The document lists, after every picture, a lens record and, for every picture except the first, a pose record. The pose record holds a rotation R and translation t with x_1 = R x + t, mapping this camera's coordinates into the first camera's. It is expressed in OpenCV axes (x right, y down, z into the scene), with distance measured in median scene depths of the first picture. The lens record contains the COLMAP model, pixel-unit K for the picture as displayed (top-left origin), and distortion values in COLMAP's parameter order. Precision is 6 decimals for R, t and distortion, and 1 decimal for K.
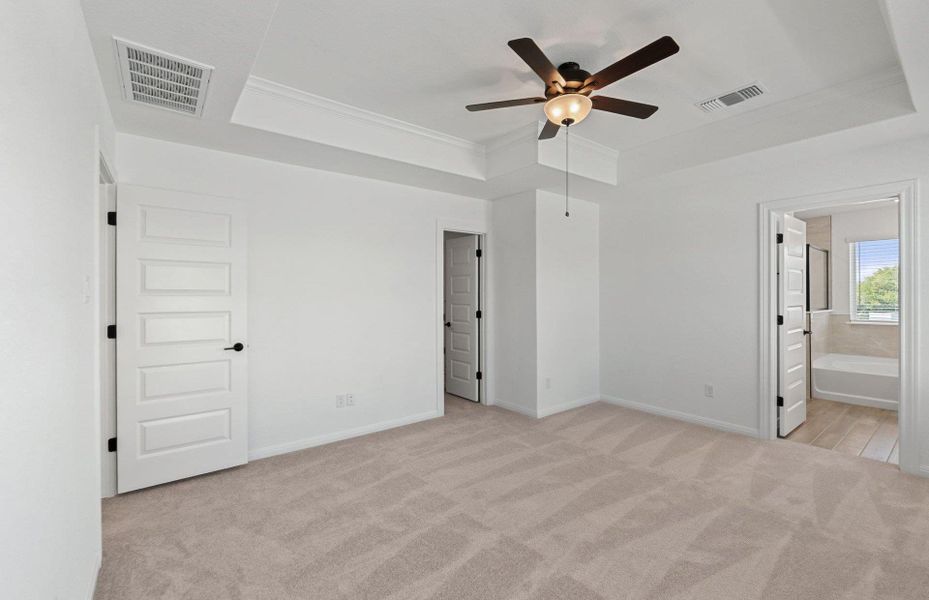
lens RADIAL K [[390.9, 0, 469.2], [0, 390.9, 295.3], [0, 0, 1]] dist [-0.000591, -0.000175]
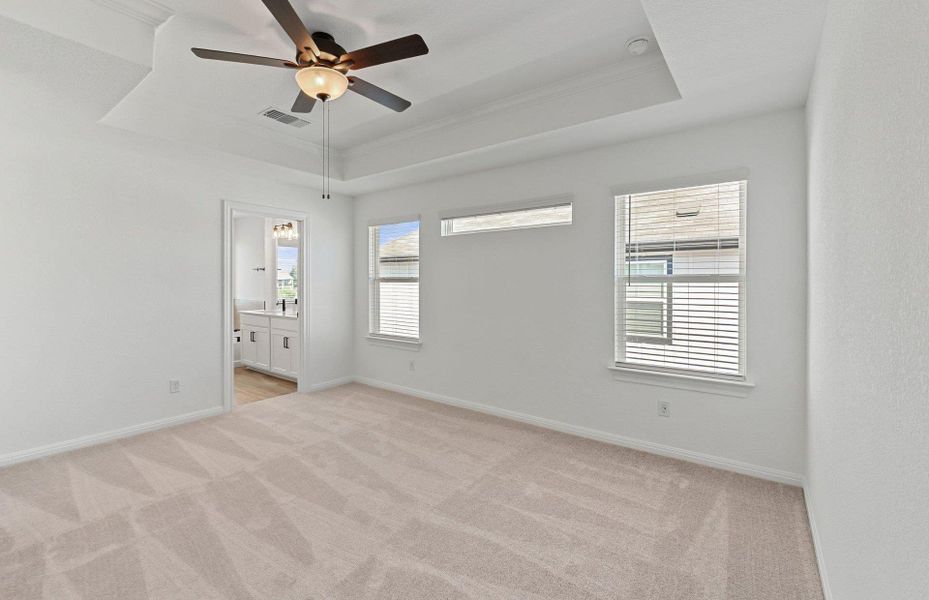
lens RADIAL K [[404.5, 0, 458.8], [0, 404.5, 280.8], [0, 0, 1]] dist [-0.001022, 0.000004]
pose [[-0.254646, 0.006140, 0.967015, -0.667434], [-0.004321, 0.999963, -0.007487, -0.002114], [-0.967025, -0.006085, -0.254610, 0.812576]]
